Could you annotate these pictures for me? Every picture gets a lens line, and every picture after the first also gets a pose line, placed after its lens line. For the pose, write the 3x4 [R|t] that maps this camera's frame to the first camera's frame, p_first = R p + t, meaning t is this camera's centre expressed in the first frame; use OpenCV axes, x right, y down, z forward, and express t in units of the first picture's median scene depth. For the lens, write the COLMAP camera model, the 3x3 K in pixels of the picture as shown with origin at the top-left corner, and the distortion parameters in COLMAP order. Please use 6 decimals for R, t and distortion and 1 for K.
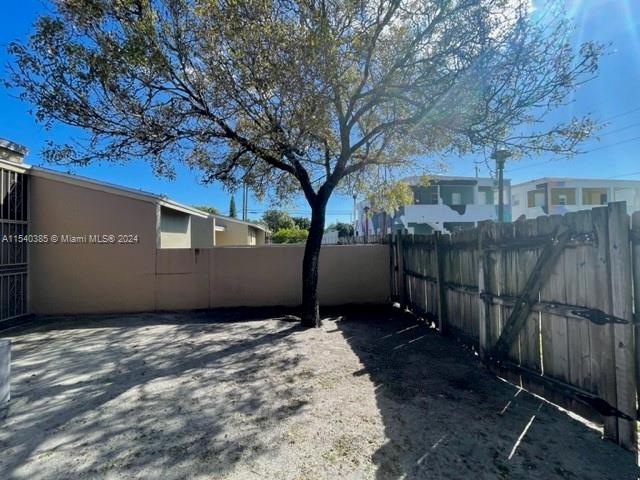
lens RADIAL K [[272.9, 0, 320.0], [0, 272.9, 240.0], [0, 0, 1]] dist [-0.003620, -0.000186]
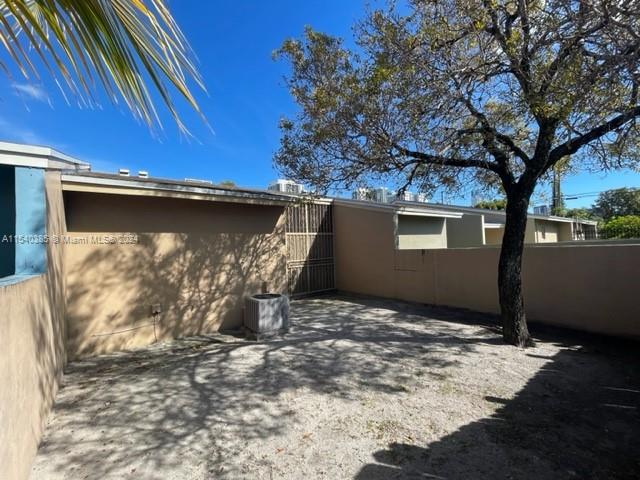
lens RADIAL K [[272.9, 0, 320.0], [0, 272.9, 240.0], [0, 0, 1]] dist [-0.003620, -0.000186]
pose [[0.524166, -0.029112, -0.851118, 0.409736], [0.035482, 0.999294, -0.012329, -0.010840], [0.850877, -0.023737, 0.524829, 0.073985]]
